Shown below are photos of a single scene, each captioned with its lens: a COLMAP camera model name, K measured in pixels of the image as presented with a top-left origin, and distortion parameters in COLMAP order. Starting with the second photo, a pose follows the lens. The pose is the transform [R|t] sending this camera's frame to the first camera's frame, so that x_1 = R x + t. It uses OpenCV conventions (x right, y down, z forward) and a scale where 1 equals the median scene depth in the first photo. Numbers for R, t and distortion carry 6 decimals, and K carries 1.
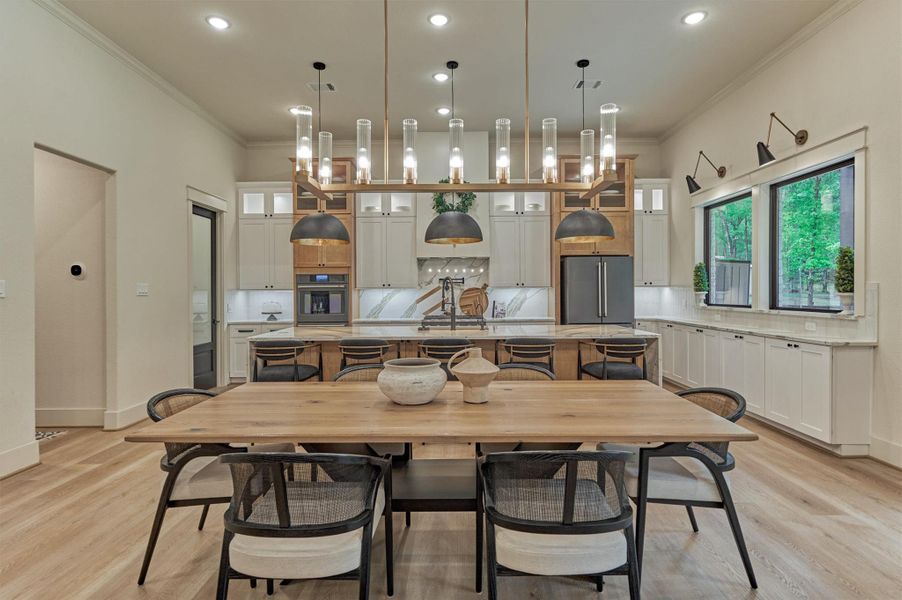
lens RADIAL K [[467.8, 0, 453.3], [0, 467.8, 294.8], [0, 0, 1]] dist [-0.002130, -0.000249]
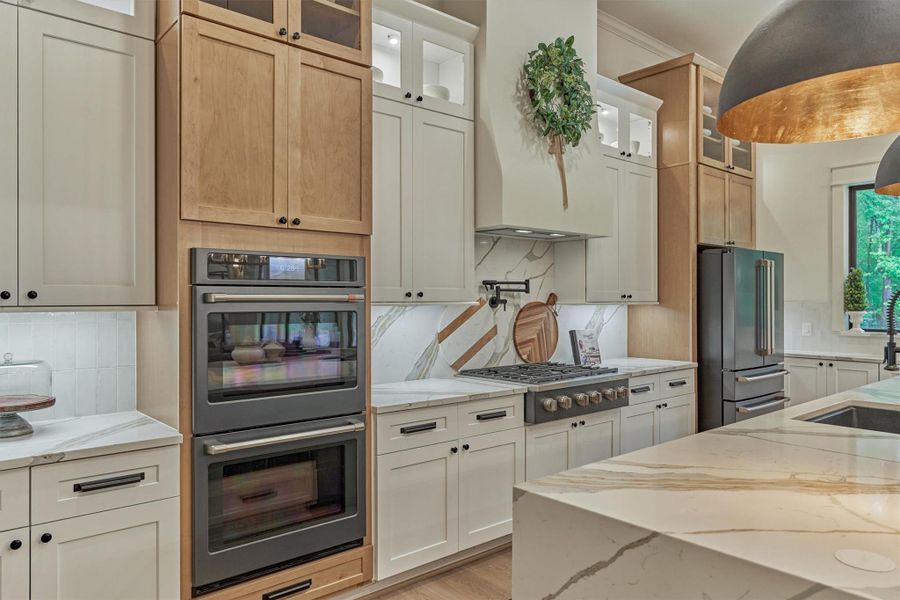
lens RADIAL K [[618.8, 0, 453.4], [0, 618.8, 297.2], [0, 0, 1]] dist [-0.001965, -0.001175]
pose [[0.752302, 0.009615, 0.658749, -0.463989], [-0.001739, 0.999919, -0.012608, -0.013309], [-0.658816, 0.008340, 0.752257, 0.666327]]
